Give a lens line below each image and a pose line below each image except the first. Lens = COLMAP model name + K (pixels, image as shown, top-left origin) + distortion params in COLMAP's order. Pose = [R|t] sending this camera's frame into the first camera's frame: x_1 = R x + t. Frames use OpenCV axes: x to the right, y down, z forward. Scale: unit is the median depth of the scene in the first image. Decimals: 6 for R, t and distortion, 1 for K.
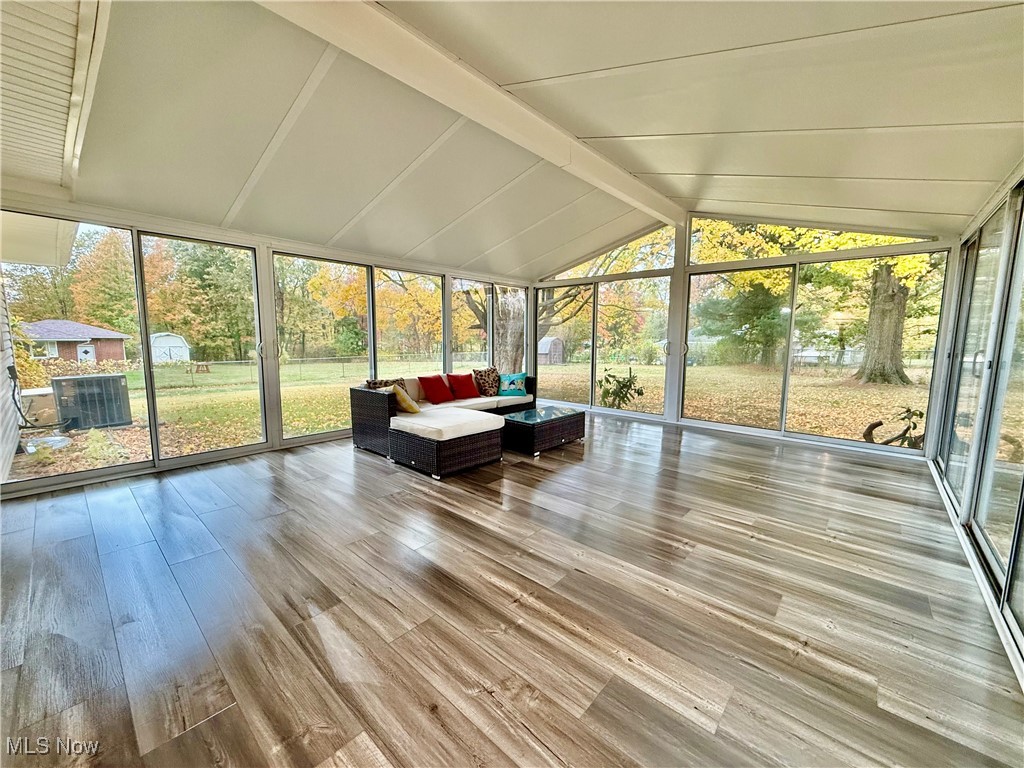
lens RADIAL K [[408.5, 0, 507.6], [0, 408.5, 384.8], [0, 0, 1]] dist [-0.001062, 0.001139]
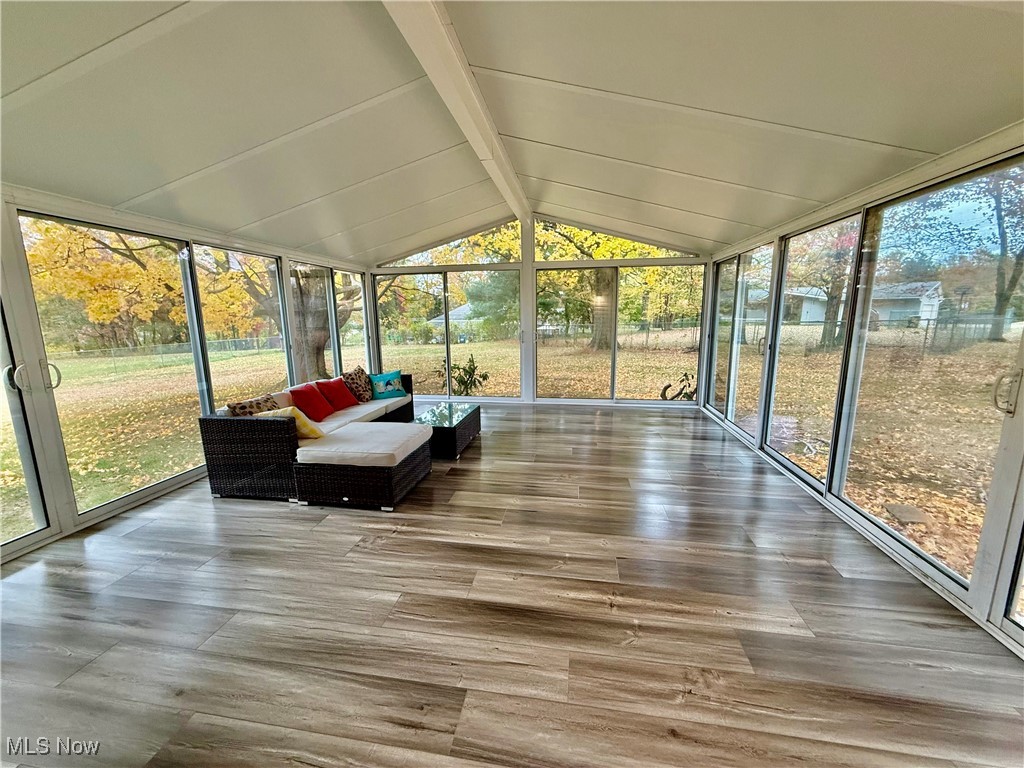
lens RADIAL K [[408.5, 0, 512.0], [0, 408.5, 385.2], [0, 0, 1]] dist [-0.001062, 0.001139]
pose [[0.841042, -0.109475, 0.529777, -0.330324], [0.081968, 0.993791, 0.075234, -0.065015], [-0.534724, -0.019850, 0.844793, 0.123651]]
